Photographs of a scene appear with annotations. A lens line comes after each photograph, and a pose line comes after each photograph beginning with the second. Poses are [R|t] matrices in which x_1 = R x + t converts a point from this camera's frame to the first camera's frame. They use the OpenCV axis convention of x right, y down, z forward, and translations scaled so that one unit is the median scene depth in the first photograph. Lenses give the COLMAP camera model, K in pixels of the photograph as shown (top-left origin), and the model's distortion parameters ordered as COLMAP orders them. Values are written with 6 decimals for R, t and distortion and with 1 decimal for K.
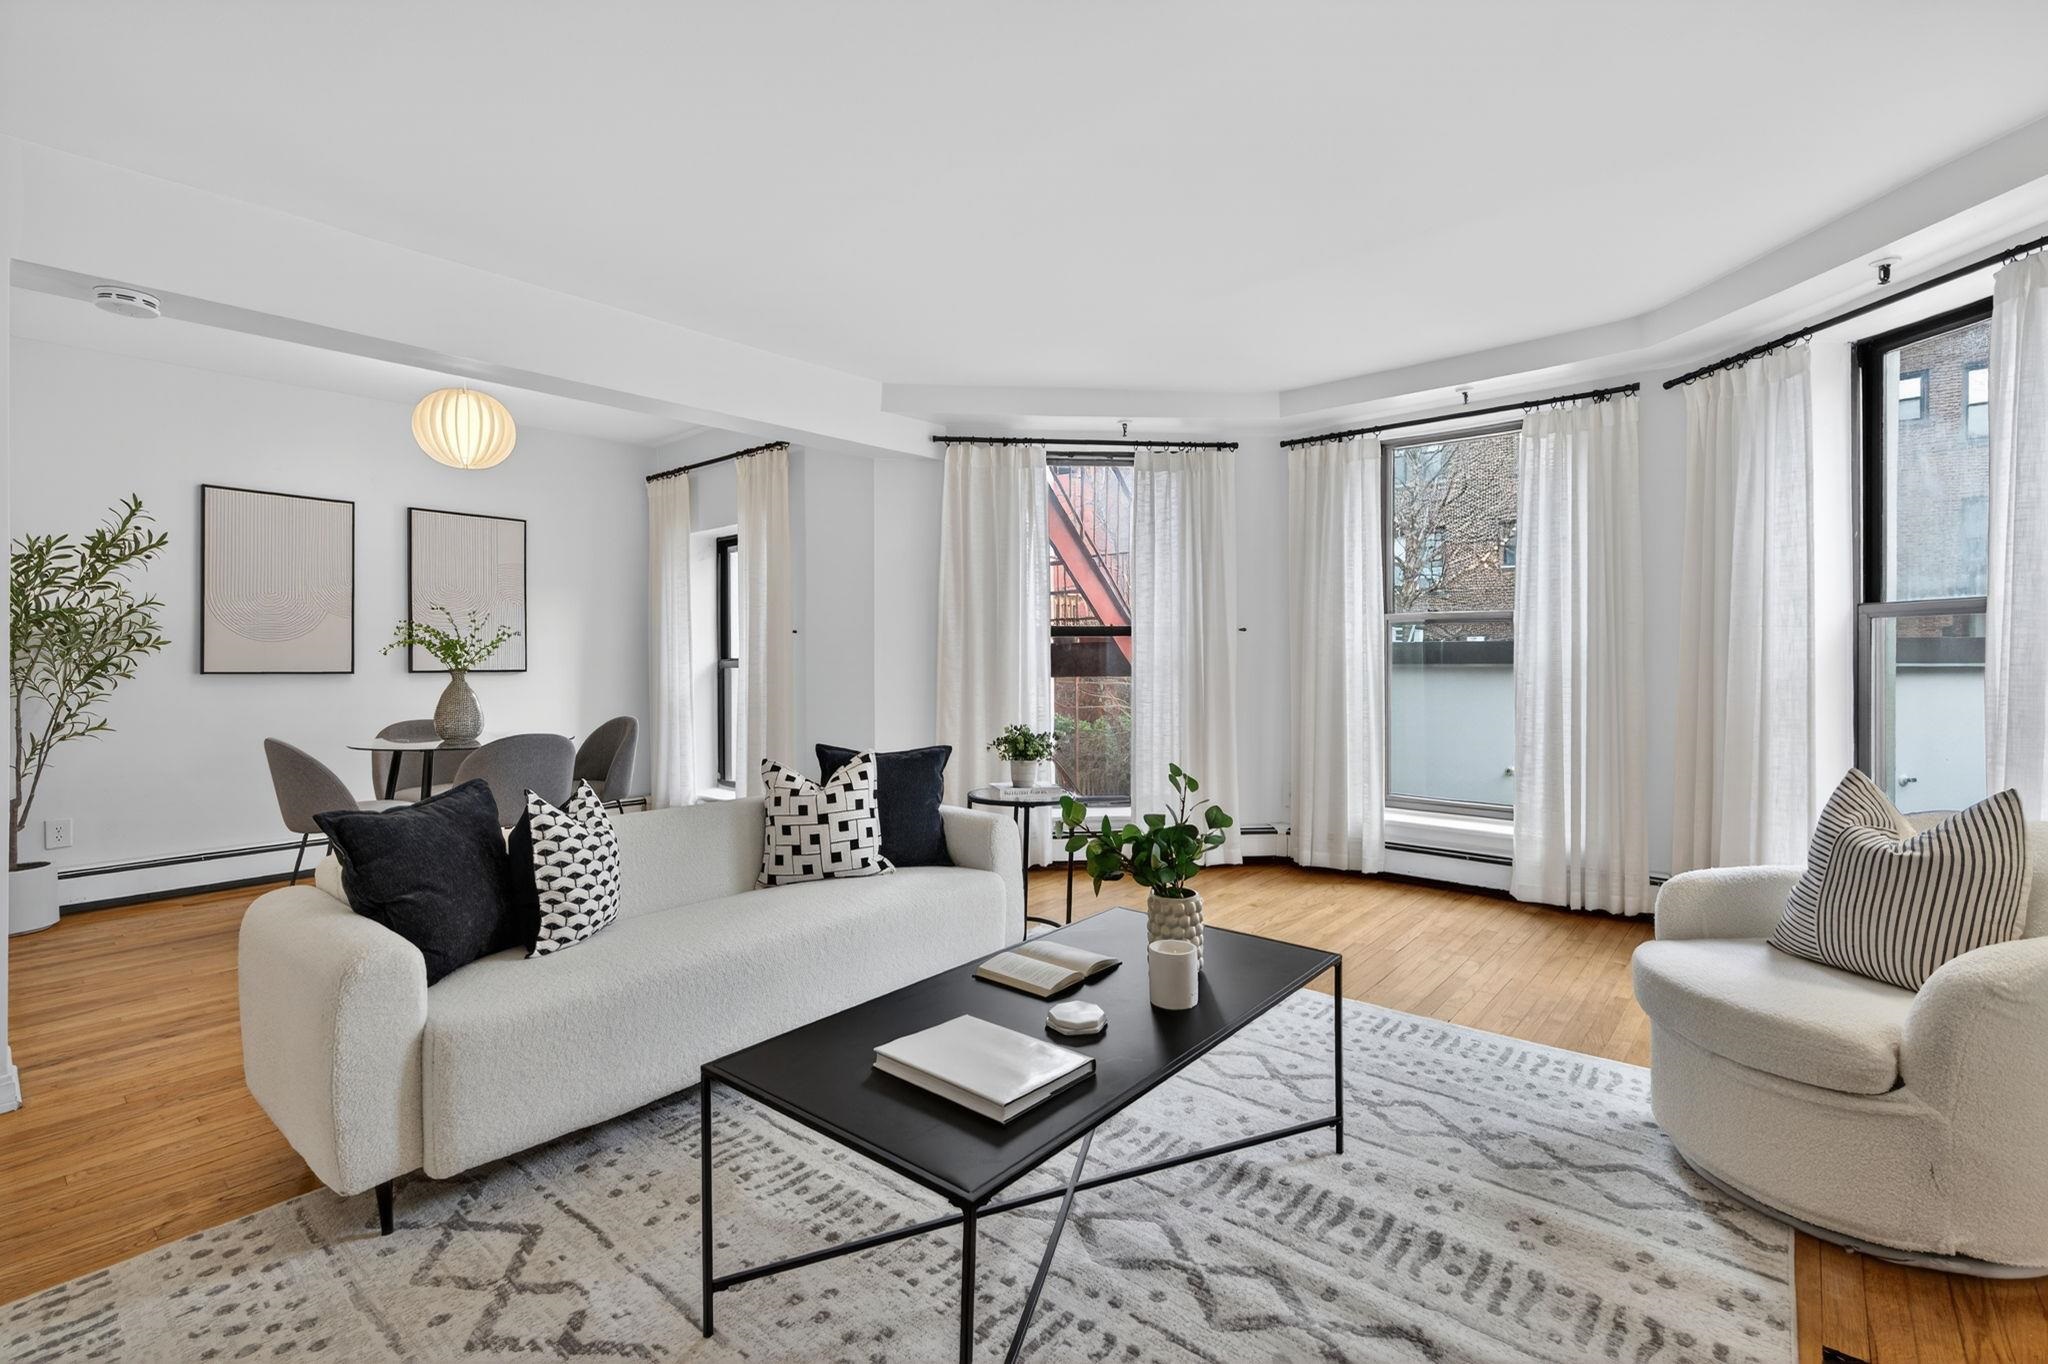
lens RADIAL K [[918.2, 0, 1028.3], [0, 918.2, 664.9], [0, 0, 1]] dist [0.002794, 0.002349]
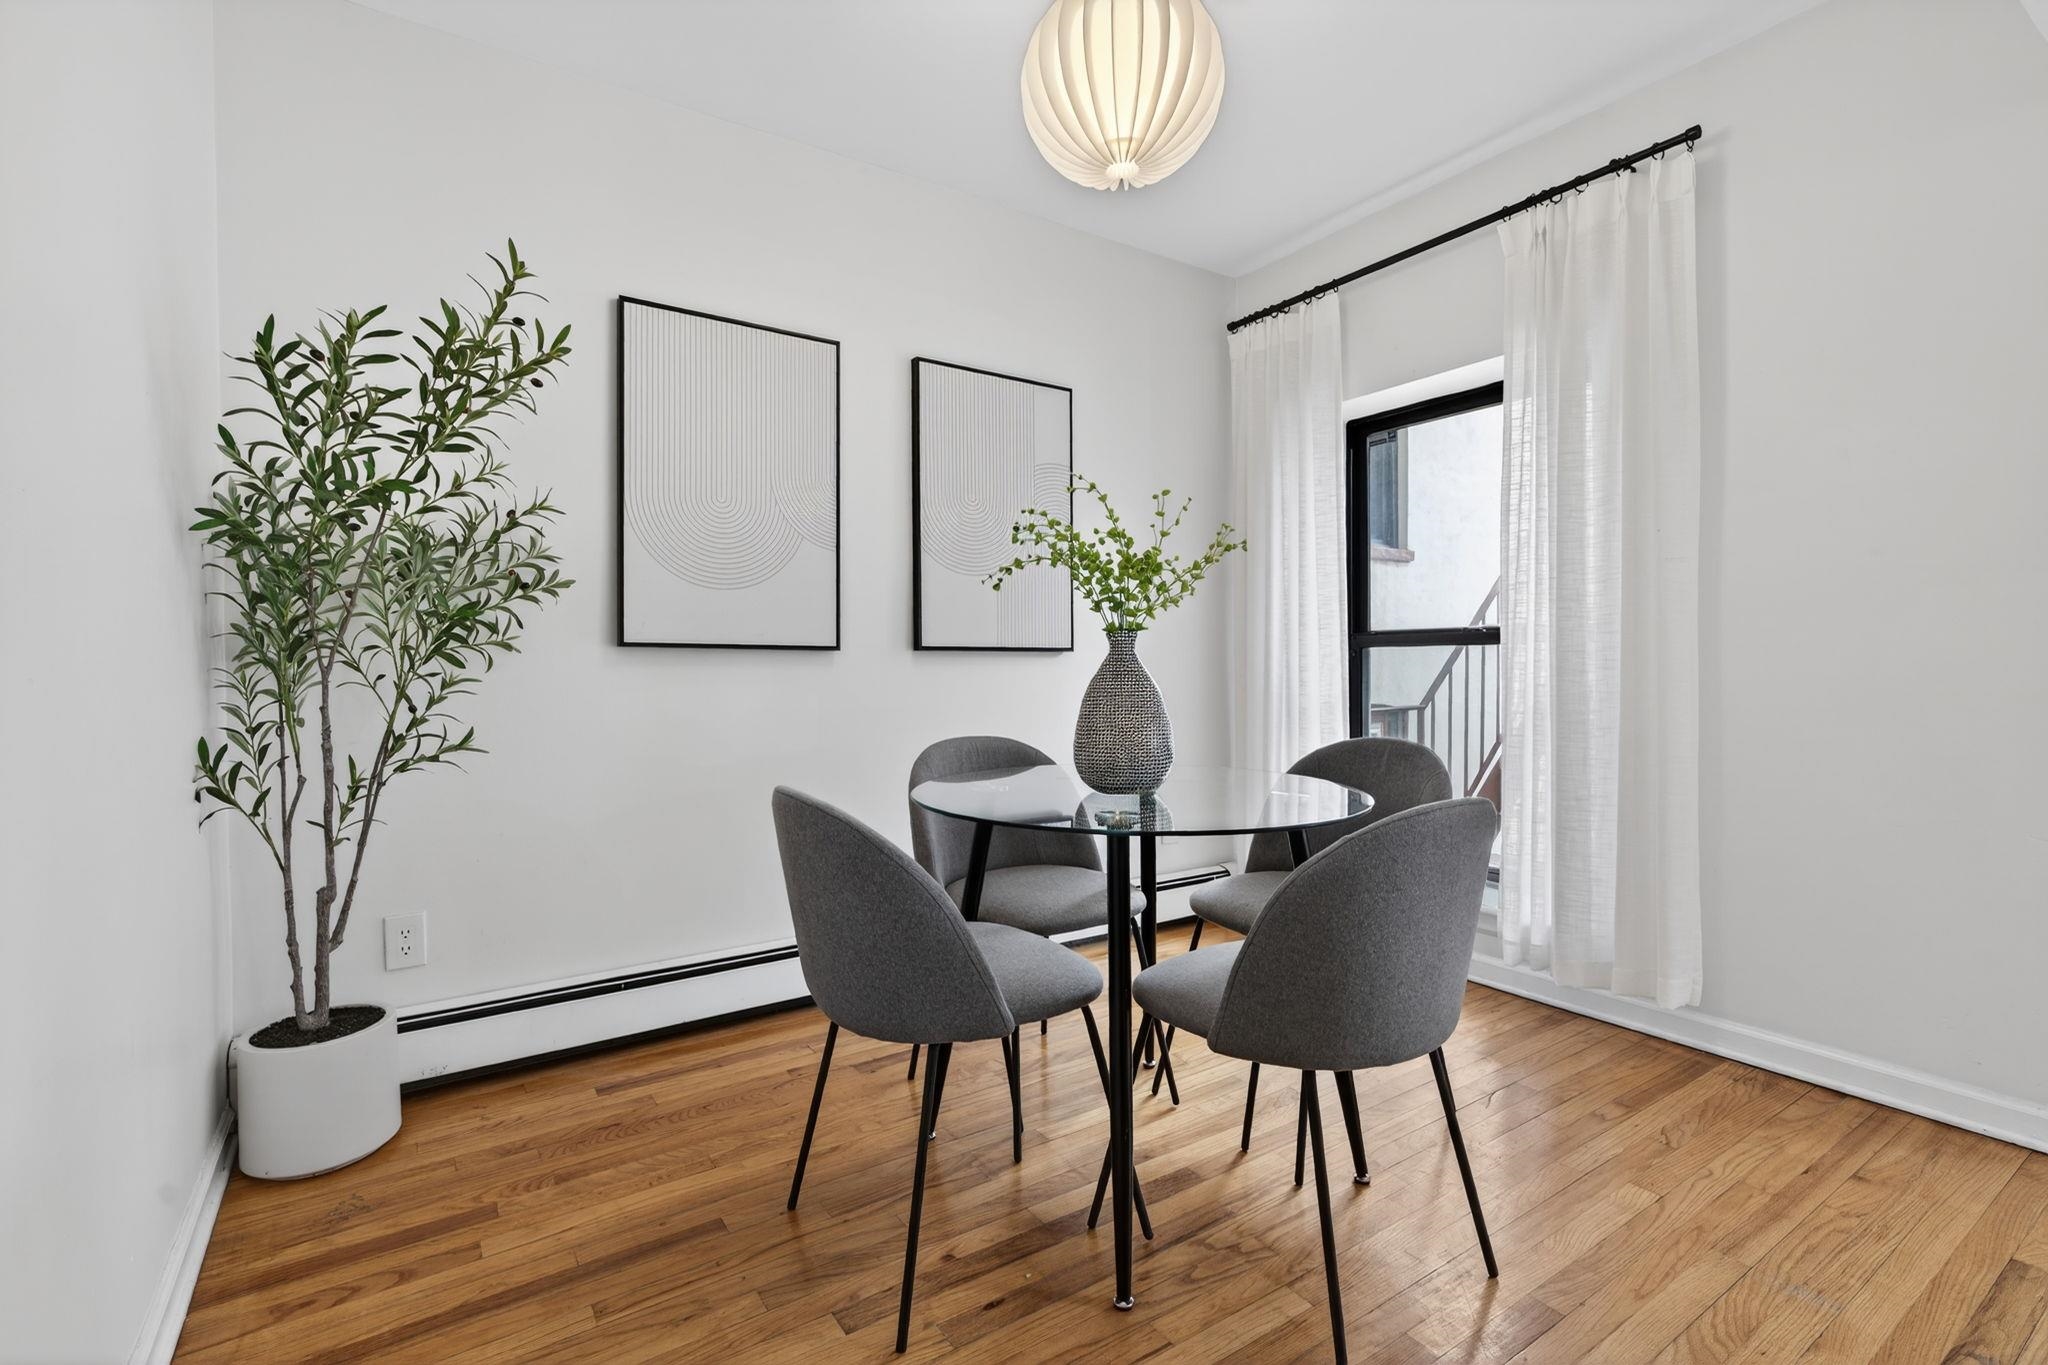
lens RADIAL K [[918.2, 0, 1022.5], [0, 918.2, 686.1], [0, 0, 1]] dist [0.002794, 0.002349]
pose [[0.960873, 0.007296, -0.276893, -0.579108], [-0.003263, 0.999882, 0.015025, 0.027039], [0.276970, -0.013534, 0.960783, 0.608856]]
